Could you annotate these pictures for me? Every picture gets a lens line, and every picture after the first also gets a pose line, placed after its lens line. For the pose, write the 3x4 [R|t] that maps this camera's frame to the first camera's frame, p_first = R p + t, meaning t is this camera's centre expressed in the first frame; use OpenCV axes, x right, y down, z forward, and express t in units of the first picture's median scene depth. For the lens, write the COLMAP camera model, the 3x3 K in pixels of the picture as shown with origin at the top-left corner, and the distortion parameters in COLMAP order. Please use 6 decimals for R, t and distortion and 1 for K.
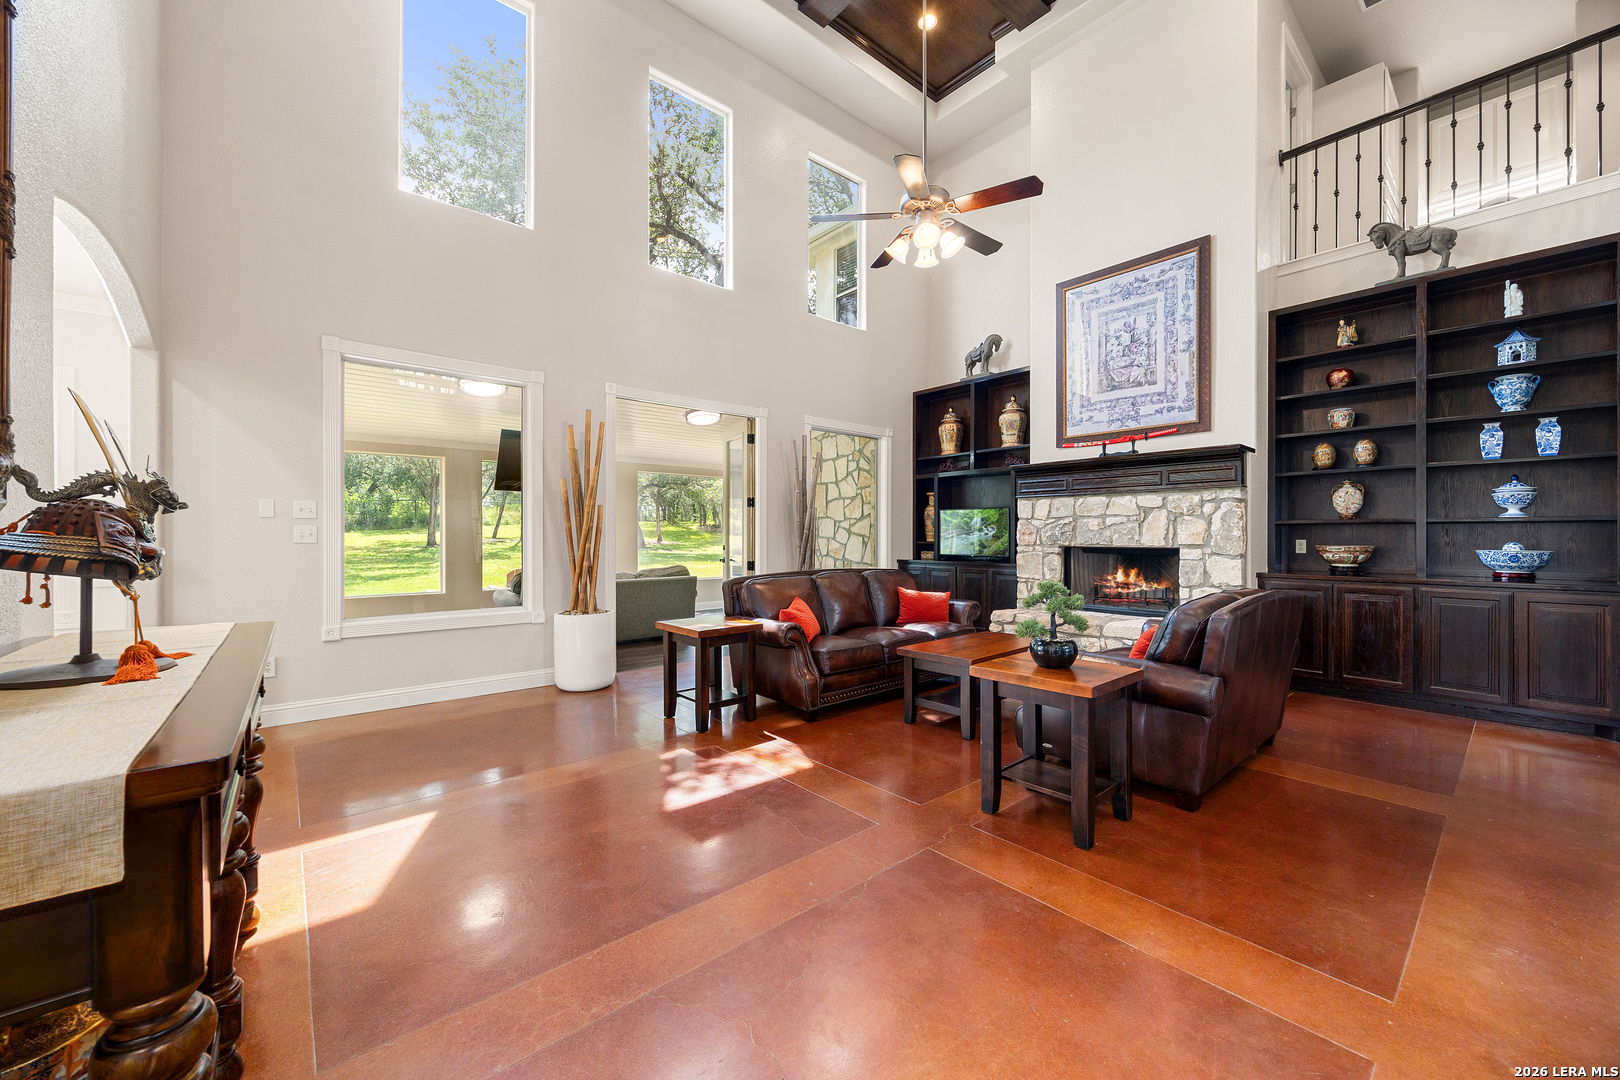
lens RADIAL K [[616.6, 0, 815.7], [0, 616.6, 537.2], [0, 0, 1]] dist [-0.000532, -0.000075]
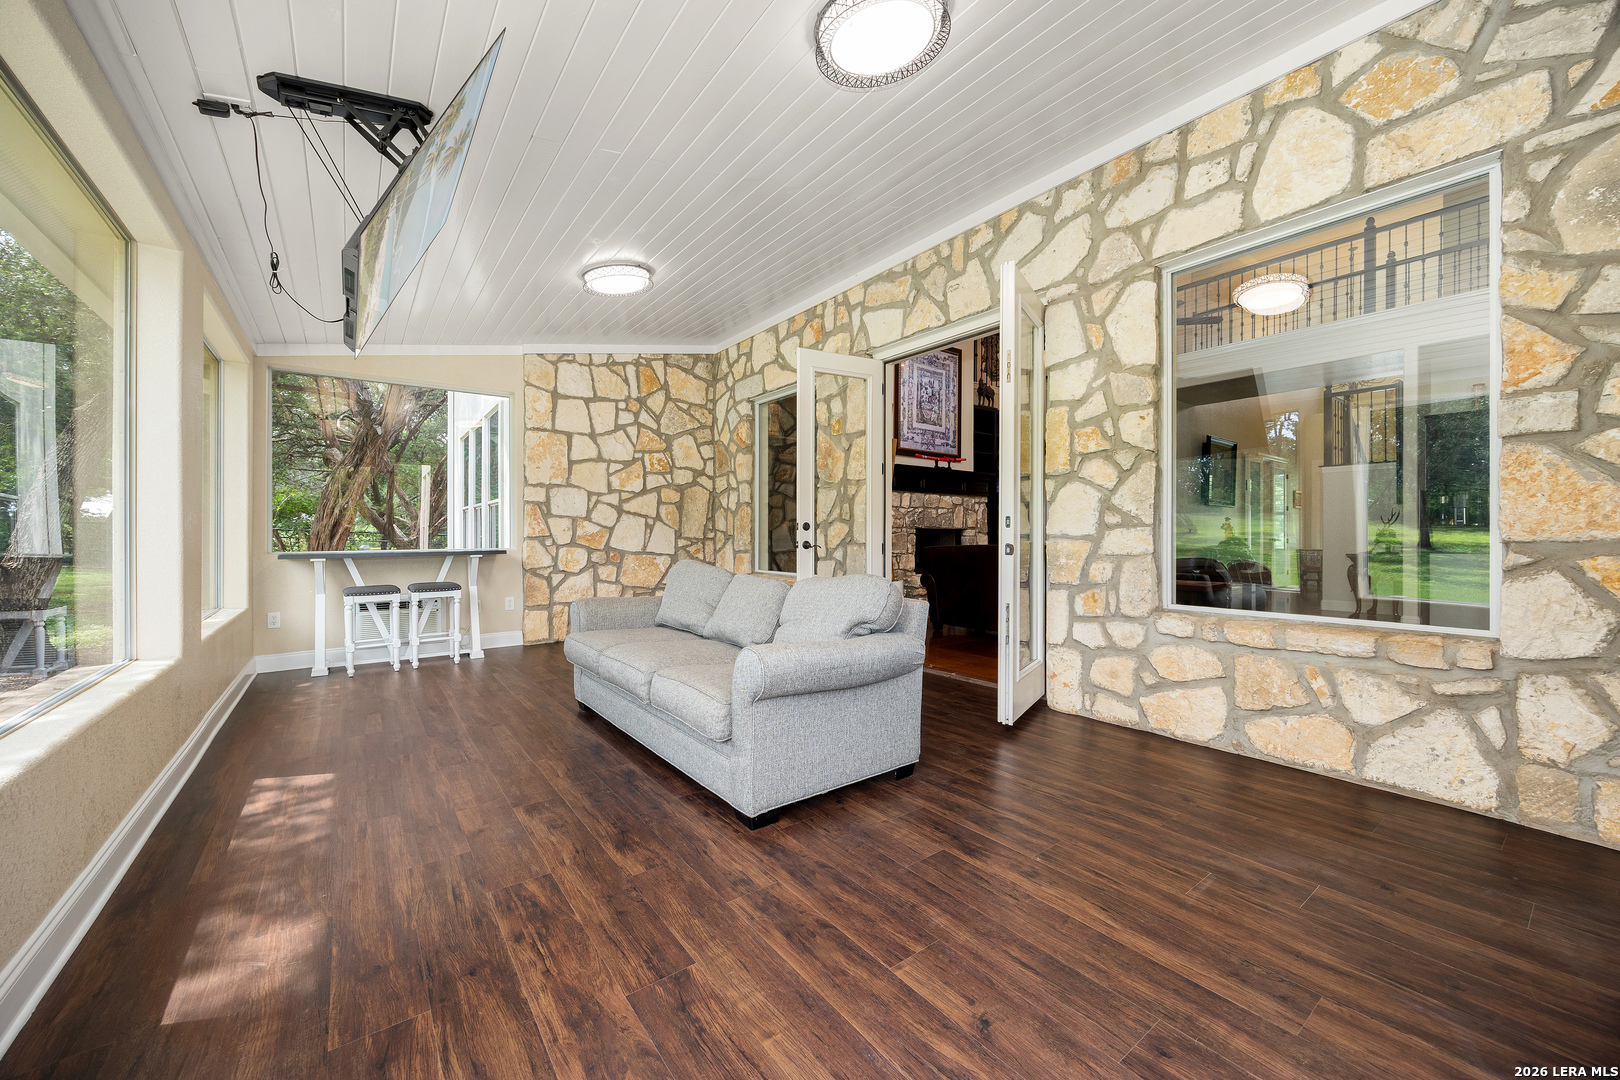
lens RADIAL K [[616.6, 0, 815.7], [0, 616.6, 537.2], [0, 0, 1]] dist [-0.000532, -0.000075]
pose [[0.065733, -0.001135, 0.997837, -0.648569], [-0.000920, 0.999999, 0.001198, 0.021912], [-0.997837, -0.000997, 0.065732, 0.744421]]
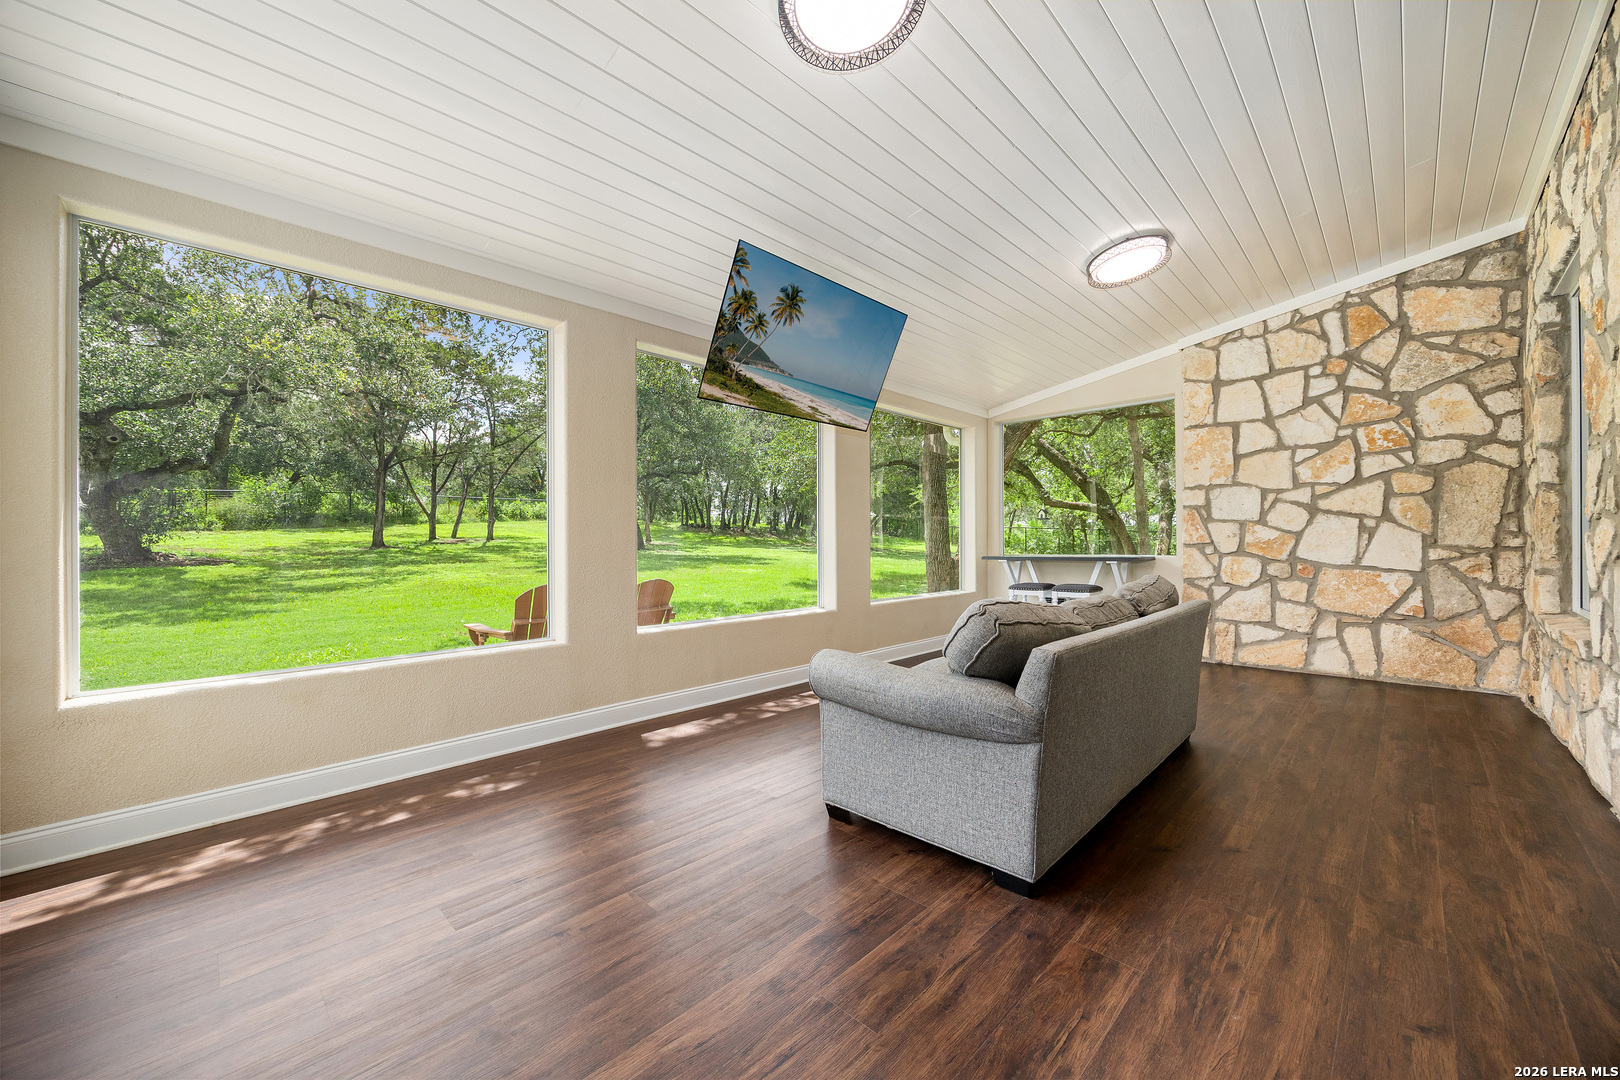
lens RADIAL K [[616.6, 0, 815.7], [0, 616.6, 537.2], [0, 0, 1]] dist [-0.000532, -0.000075]
pose [[0.996035, -0.001561, 0.088953, -0.433321], [0.001828, 0.999994, -0.002922, 0.016987], [-0.088948, 0.003073, 0.996032, 0.513787]]
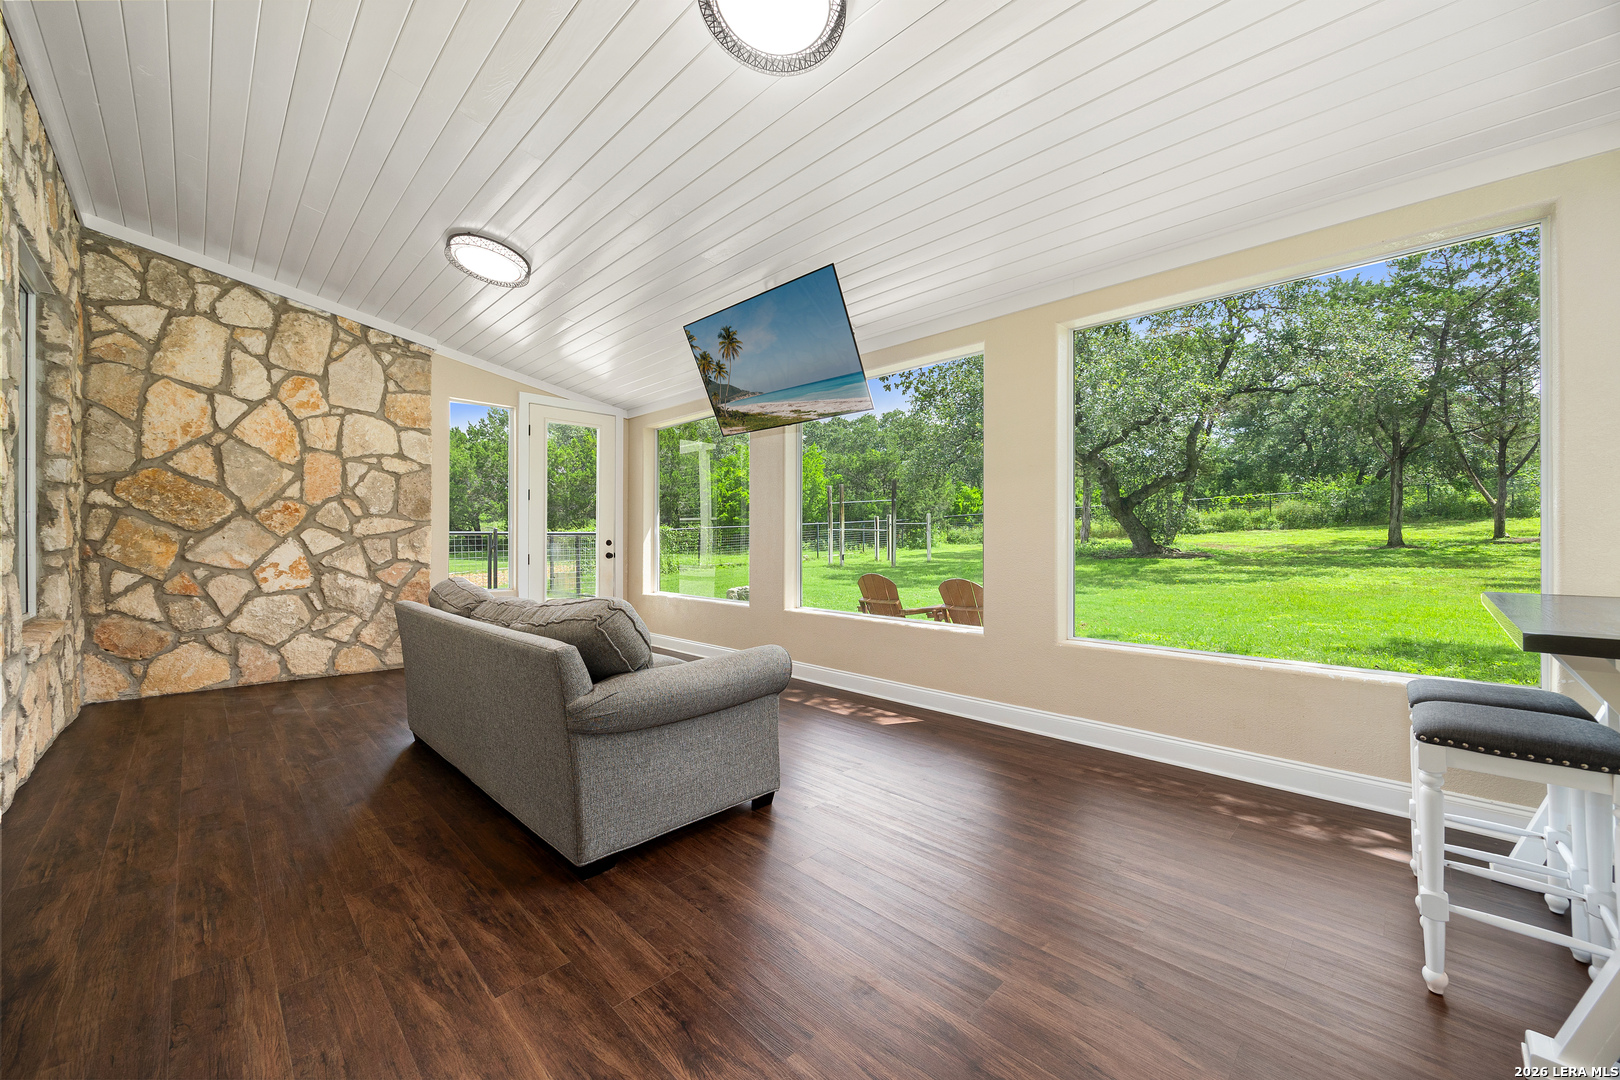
lens RADIAL K [[609.8, 0, 810.0], [0, 609.8, 540.0], [0, 0, 1]] dist [-0.008599, -0.000299]
pose [[0.079855, 0.002935, -0.996802, 0.036465], [0.000668, 0.999995, 0.002998, 0.015616], [0.996806, -0.000905, 0.079853, 0.918791]]
